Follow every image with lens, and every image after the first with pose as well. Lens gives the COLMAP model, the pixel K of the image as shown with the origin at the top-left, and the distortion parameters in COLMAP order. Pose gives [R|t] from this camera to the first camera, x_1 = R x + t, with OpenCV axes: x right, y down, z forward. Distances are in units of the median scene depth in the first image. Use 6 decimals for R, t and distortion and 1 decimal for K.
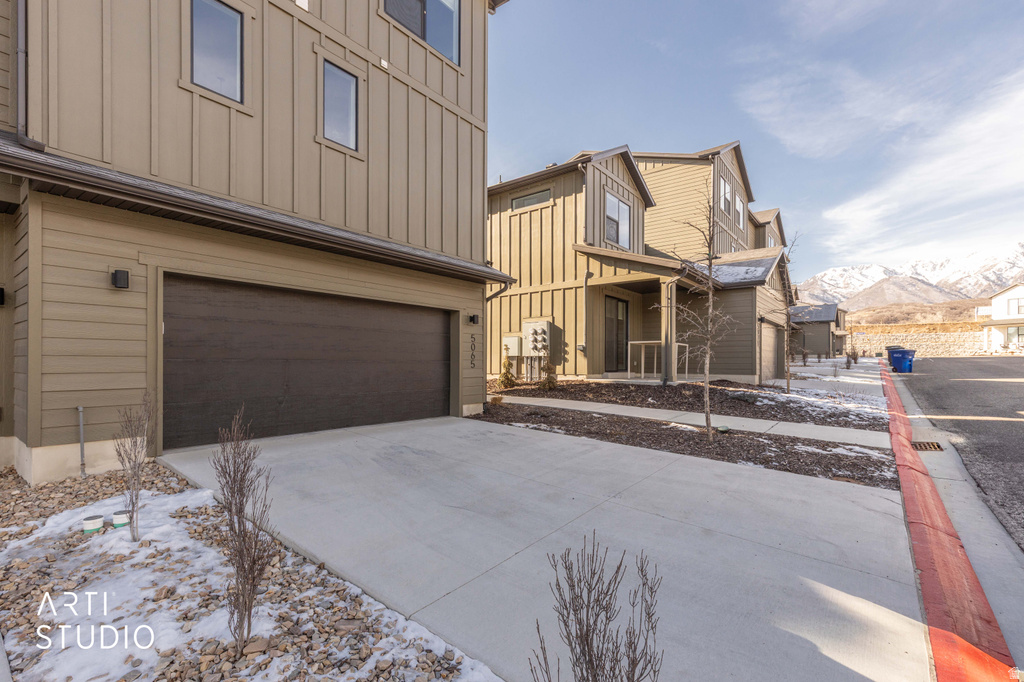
lens RADIAL K [[458.7, 0, 513.7], [0, 458.7, 362.8], [0, 0, 1]] dist [0.008742, -0.000007]
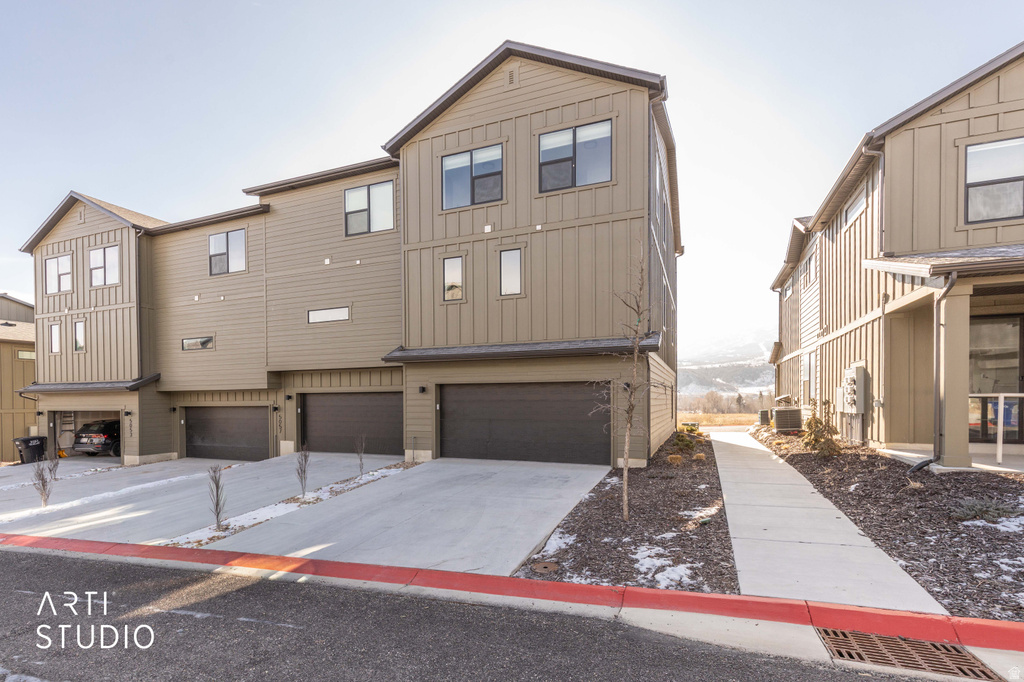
lens RADIAL K [[443.5, 0, 507.4], [0, 443.5, 408.1], [0, 0, 1]] dist [0.010558, 0.000136]
pose [[0.312408, 0.009739, -0.949898, 0.902389], [0.006188, 0.999905, 0.012287, -0.055056], [0.949928, -0.009717, 0.312318, 0.355291]]
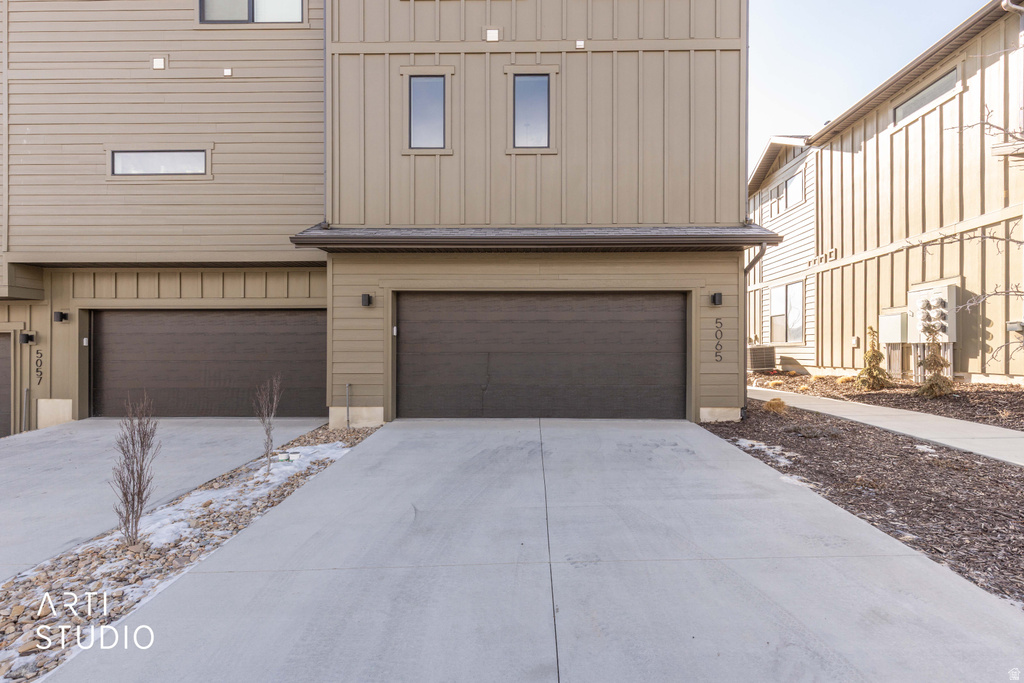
lens RADIAL K [[463.6, 0, 513.7], [0, 463.6, 349.2], [0, 0, 1]] dist [0.009263, -0.000479]
pose [[0.605758, -0.006591, -0.795622, 0.332930], [0.003197, 0.999978, -0.005850, -0.006116], [0.795643, 0.001000, 0.605765, 0.248358]]
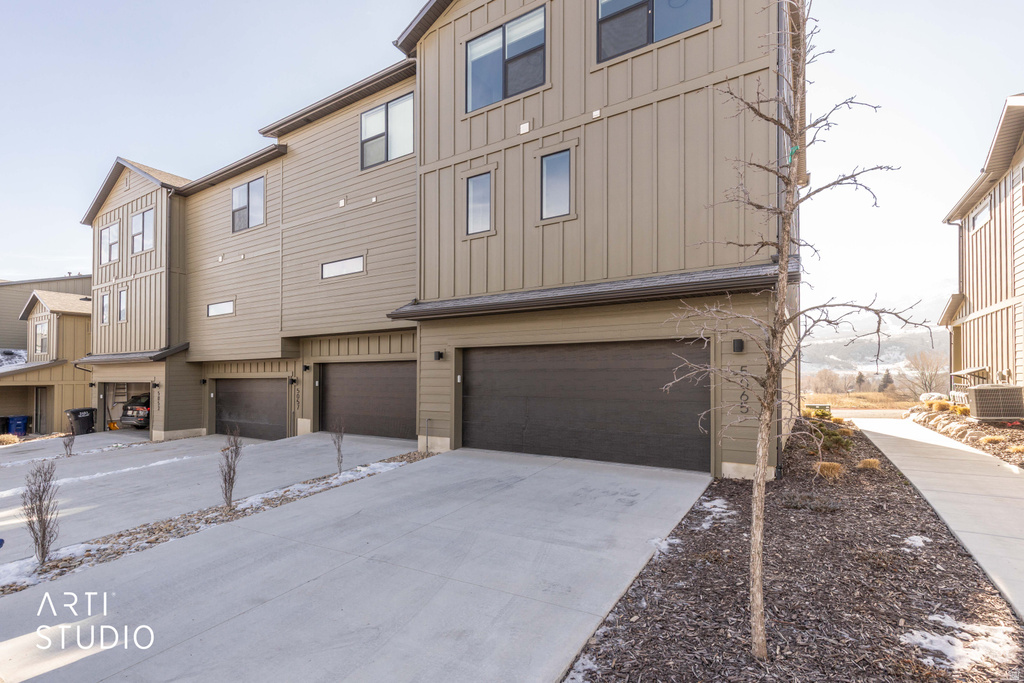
lens RADIAL K [[449.6, 0, 504.6], [0, 449.6, 373.9], [0, 0, 1]] dist [0.008403, -0.000210]
pose [[0.125140, -0.013490, -0.992047, 0.570559], [0.000147, 0.999908, -0.013578, -0.041092], [0.992139, 0.001553, 0.125131, 0.550120]]
